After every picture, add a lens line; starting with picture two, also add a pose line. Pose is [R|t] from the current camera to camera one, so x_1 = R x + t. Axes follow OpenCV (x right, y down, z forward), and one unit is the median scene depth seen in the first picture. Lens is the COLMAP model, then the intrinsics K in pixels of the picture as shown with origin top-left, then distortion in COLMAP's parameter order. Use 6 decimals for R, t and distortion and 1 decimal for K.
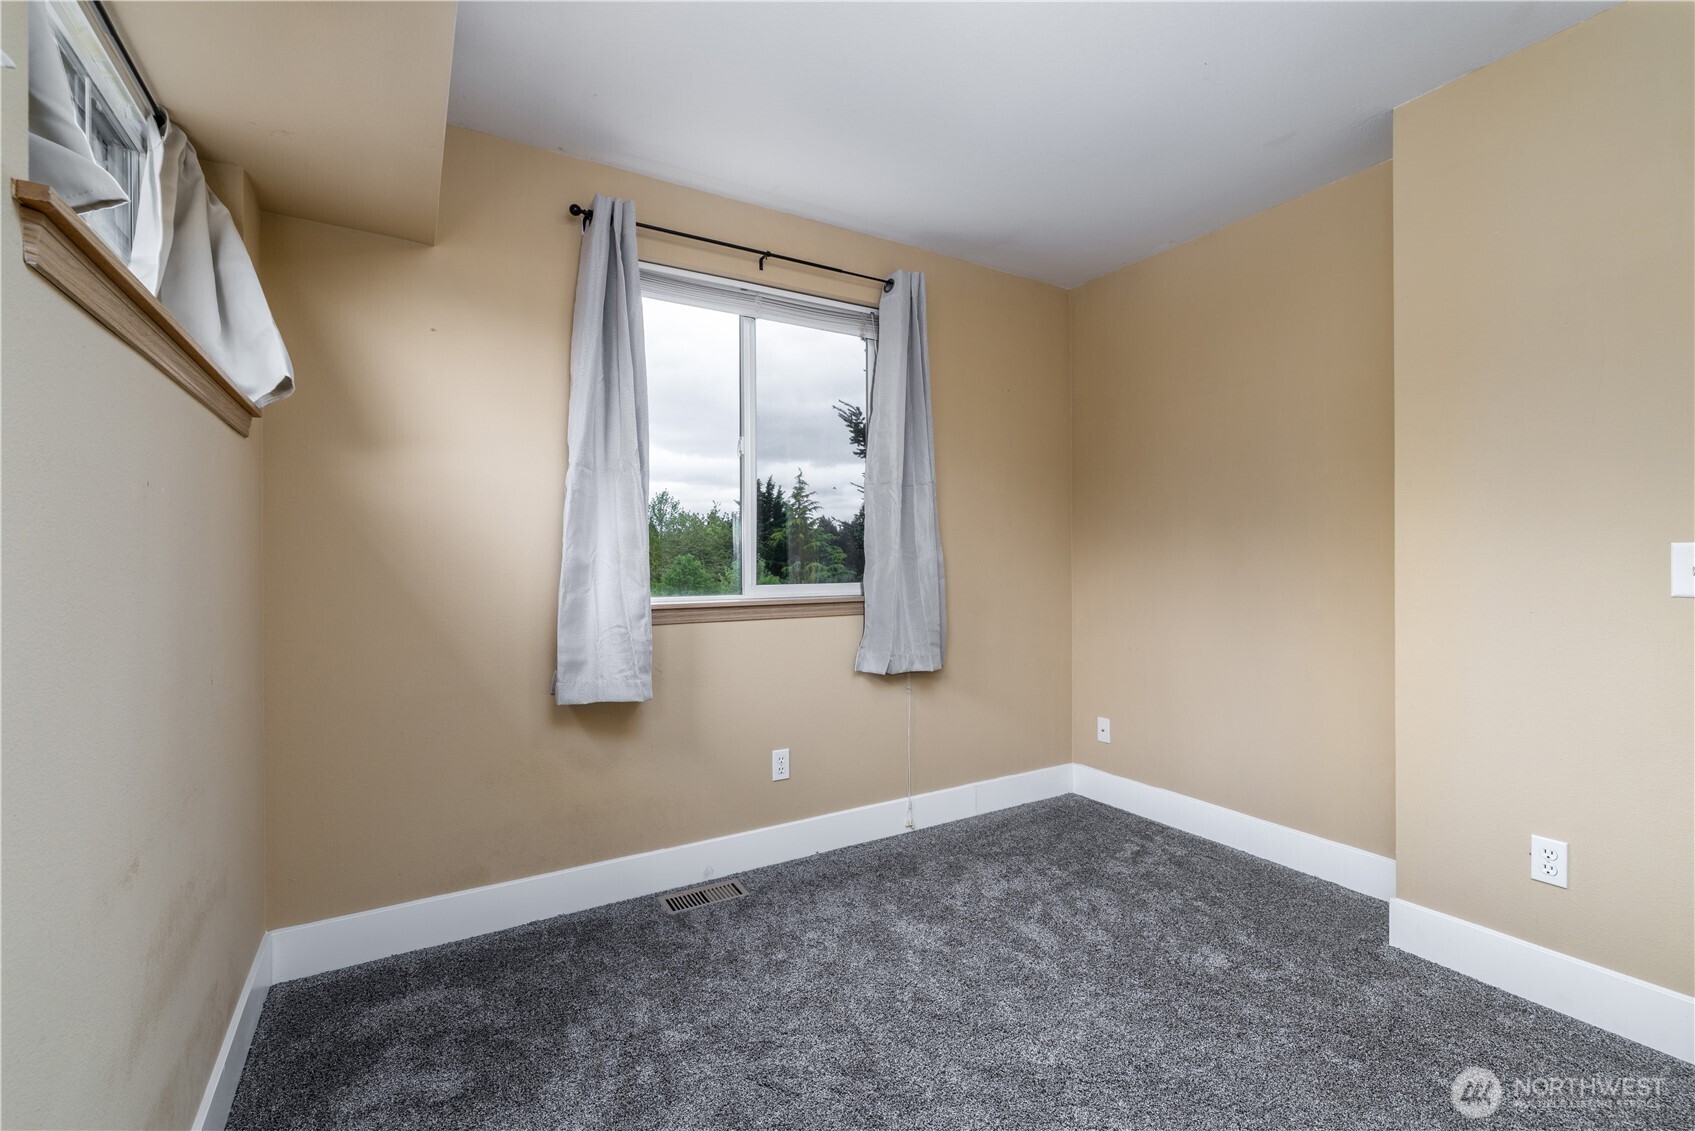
lens RADIAL K [[732.4, 0, 847.5], [0, 732.4, 561.3], [0, 0, 1]] dist [-0.008379, 0.000769]
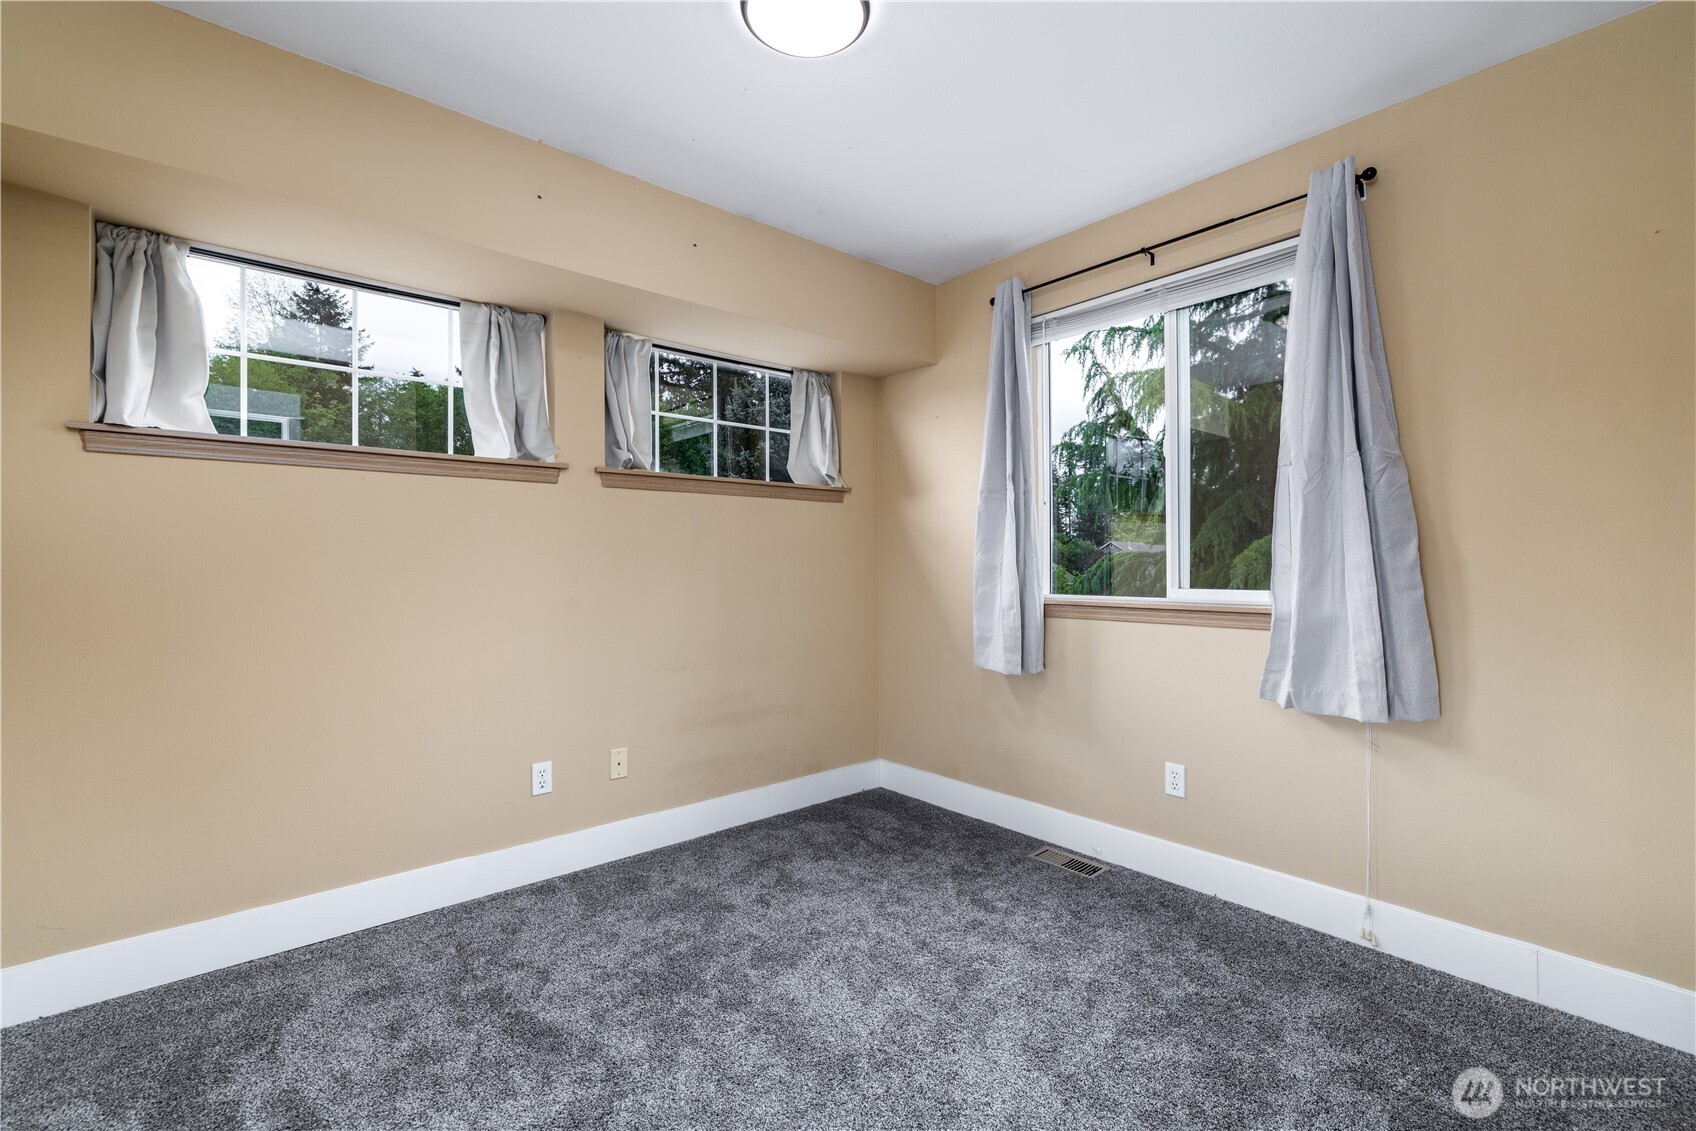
lens RADIAL K [[732.8, 0, 845.0], [0, 732.8, 562.1], [0, 0, 1]] dist [-0.008379, 0.000769]
pose [[0.164381, 0.003268, -0.986392, 0.800484], [0.003414, 0.999987, 0.003882, -0.007824], [0.986391, -0.004005, 0.164368, 0.446558]]
